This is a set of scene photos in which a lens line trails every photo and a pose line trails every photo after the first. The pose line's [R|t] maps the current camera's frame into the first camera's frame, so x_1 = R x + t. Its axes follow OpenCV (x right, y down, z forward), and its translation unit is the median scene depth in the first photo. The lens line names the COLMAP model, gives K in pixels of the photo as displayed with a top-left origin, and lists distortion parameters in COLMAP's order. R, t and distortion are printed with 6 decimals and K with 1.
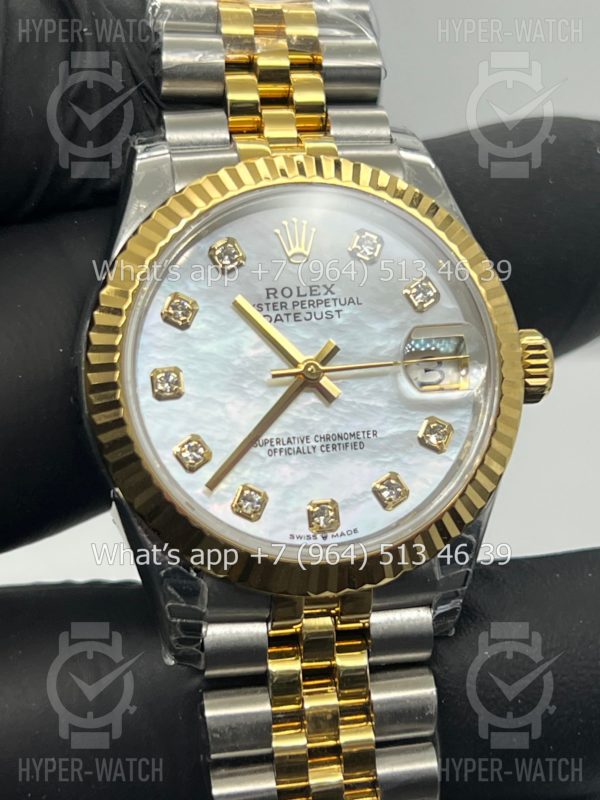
lens RADIAL K [[1757.2, 0, 305.5], [0, 1757.2, 401.7], [0, 0, 1]] dist [0.560119, 0.000000]
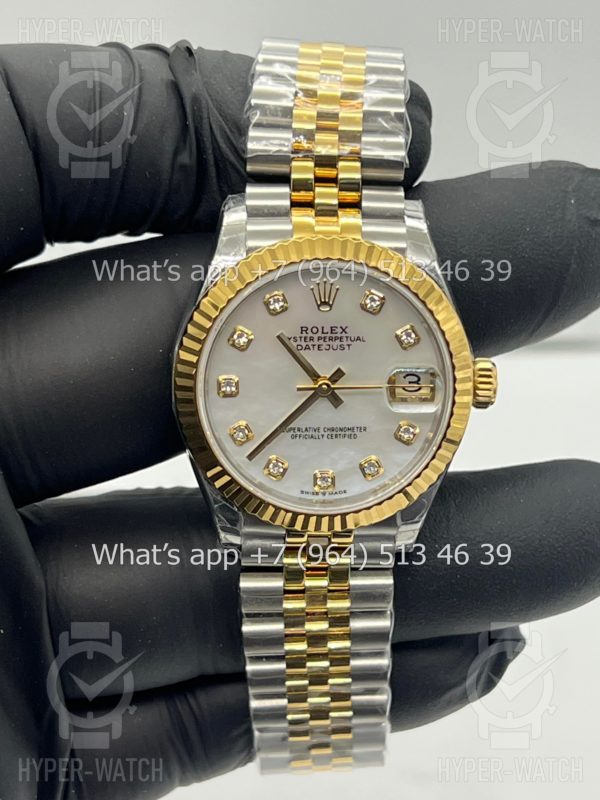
lens RADIAL K [[1757.2, 0, 319.1], [0, 1757.2, 398.9], [0, 0, 1]] dist [0.560119, 0.000000]
pose [[0.989859, 0.114533, -0.084033, 0.121896], [-0.086441, 0.955070, 0.283495, -0.420326], [0.112727, -0.273356, 0.955285, -0.411812]]
